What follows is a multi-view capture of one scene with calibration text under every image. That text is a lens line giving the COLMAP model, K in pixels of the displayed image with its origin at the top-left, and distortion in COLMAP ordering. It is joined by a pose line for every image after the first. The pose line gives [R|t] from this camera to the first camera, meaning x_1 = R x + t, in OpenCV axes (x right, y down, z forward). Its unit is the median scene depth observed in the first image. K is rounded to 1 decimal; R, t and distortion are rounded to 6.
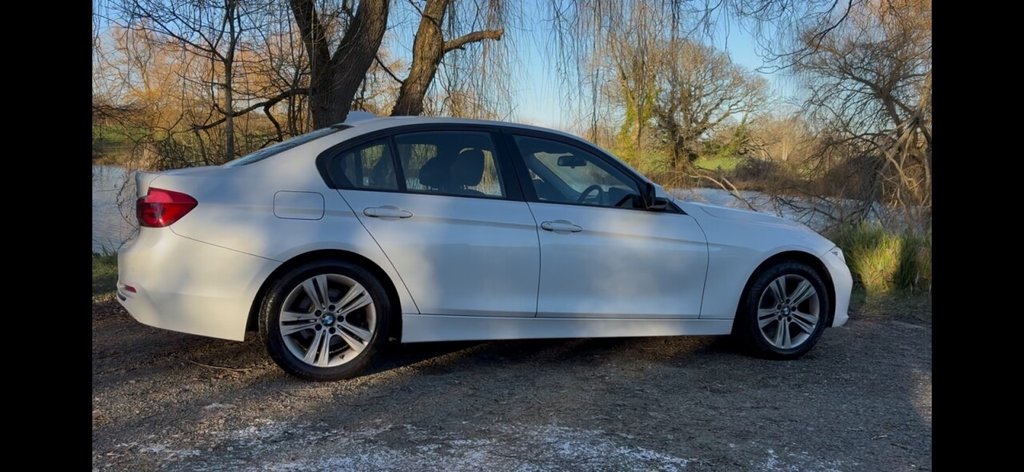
lens RADIAL K [[762.4, 0, 514.0], [0, 762.4, 228.0], [0, 0, 1]] dist [0.034284, -0.020852]
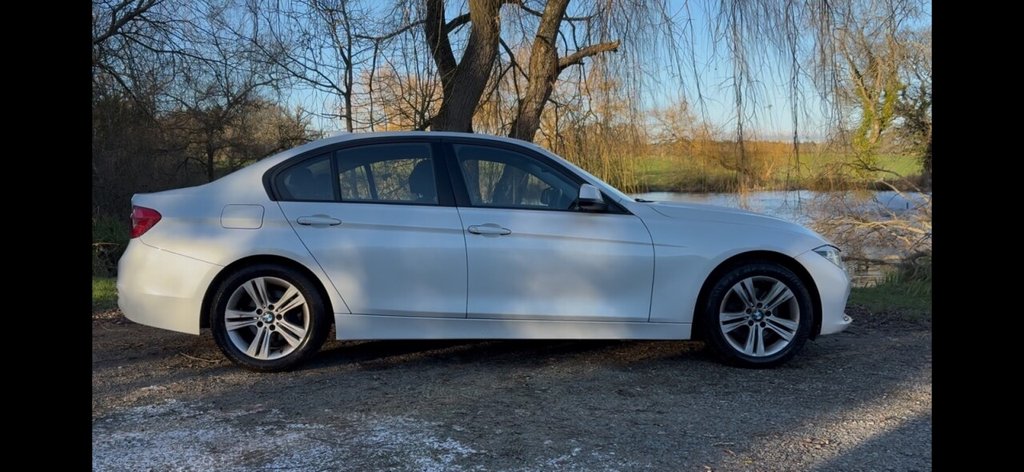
lens RADIAL K [[762.4, 0, 514.4], [0, 762.4, 230.7], [0, 0, 1]] dist [0.034284, -0.020852]
pose [[0.955312, -0.026693, -0.294390, 0.387456], [0.020812, 0.999517, -0.023093, 0.022915], [0.294864, 0.015934, 0.955406, 0.027282]]
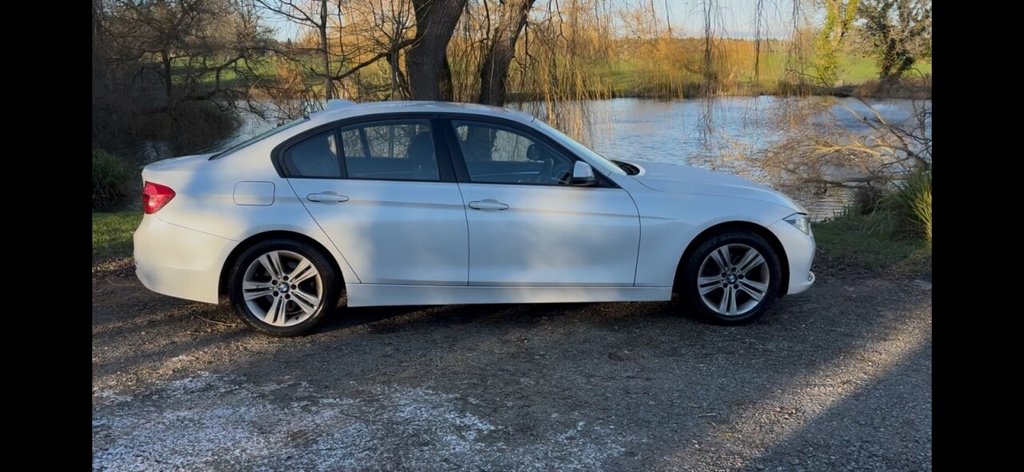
lens RADIAL K [[762.4, 0, 514.6], [0, 762.4, 227.9], [0, 0, 1]] dist [0.034284, -0.020852]
pose [[0.968857, 0.002673, -0.247608, 0.362459], [0.023672, 0.994362, 0.103363, -0.079764], [0.246488, -0.106006, 0.963331, -0.054637]]
